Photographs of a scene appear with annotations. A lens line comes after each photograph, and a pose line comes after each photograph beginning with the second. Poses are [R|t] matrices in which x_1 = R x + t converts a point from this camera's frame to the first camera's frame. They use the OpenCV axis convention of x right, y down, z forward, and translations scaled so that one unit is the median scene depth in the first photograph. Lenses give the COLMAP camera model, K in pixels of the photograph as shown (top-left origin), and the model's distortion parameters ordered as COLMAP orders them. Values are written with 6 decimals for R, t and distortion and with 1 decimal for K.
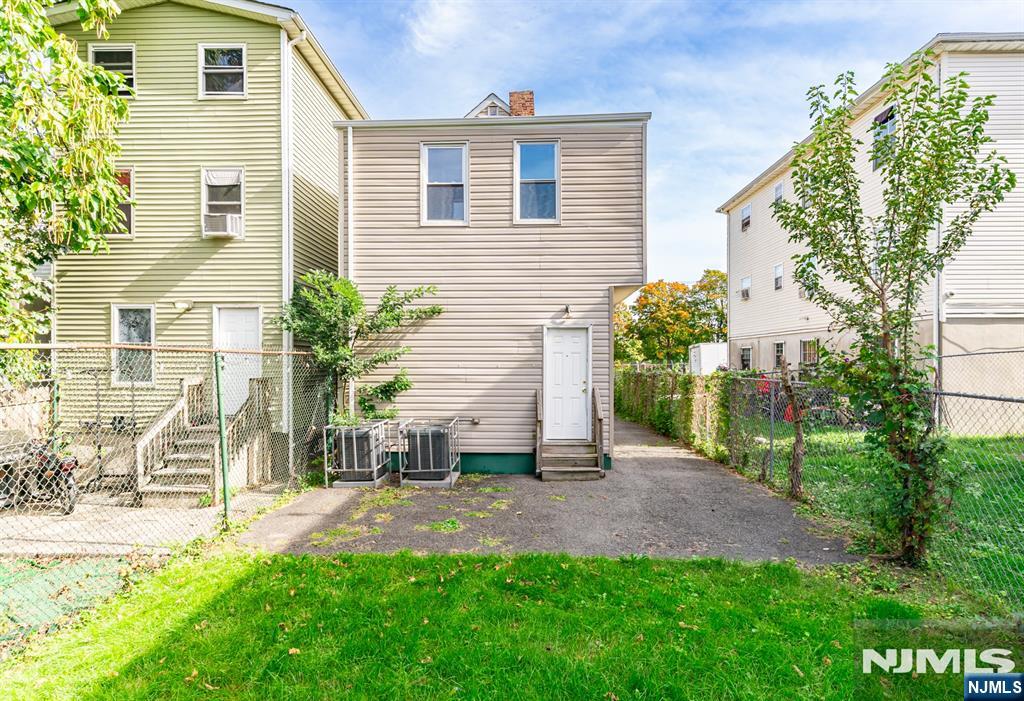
lens RADIAL K [[562.0, 0, 512.0], [0, 562.0, 350.5], [0, 0, 1]] dist [0.028779, 0.000487]
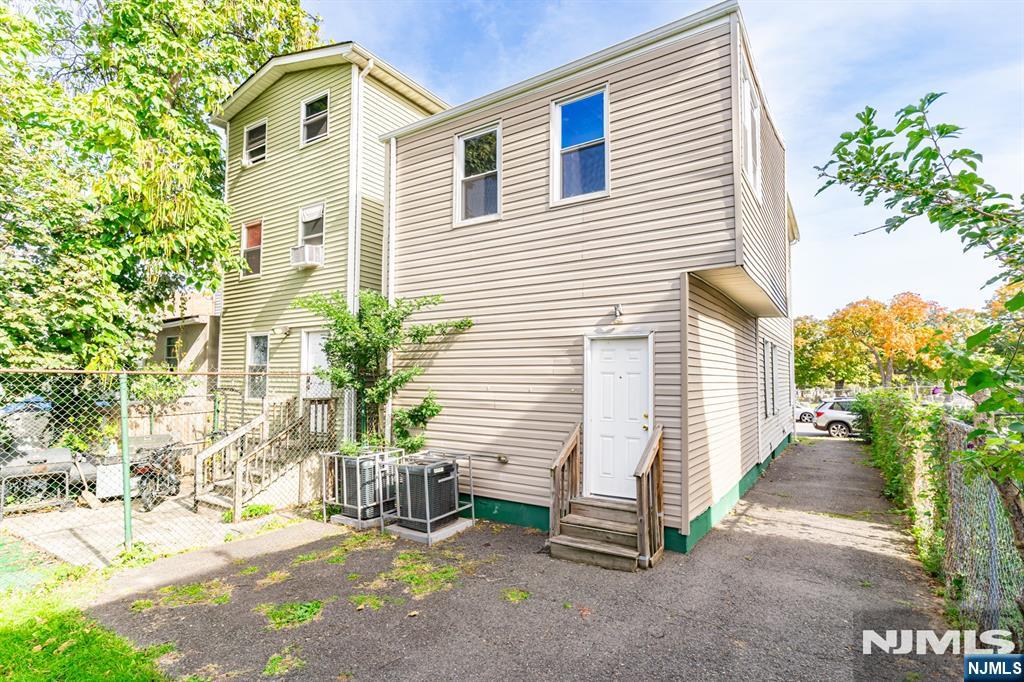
lens RADIAL K [[504.0, 0, 490.6], [0, 504.0, 344.7], [0, 0, 1]] dist [0.033842, -0.016693]
pose [[0.841029, -0.030975, -0.540102, 0.307412], [0.004634, 0.998735, -0.050062, -0.000441], [0.540969, 0.039601, 0.840109, 0.379735]]
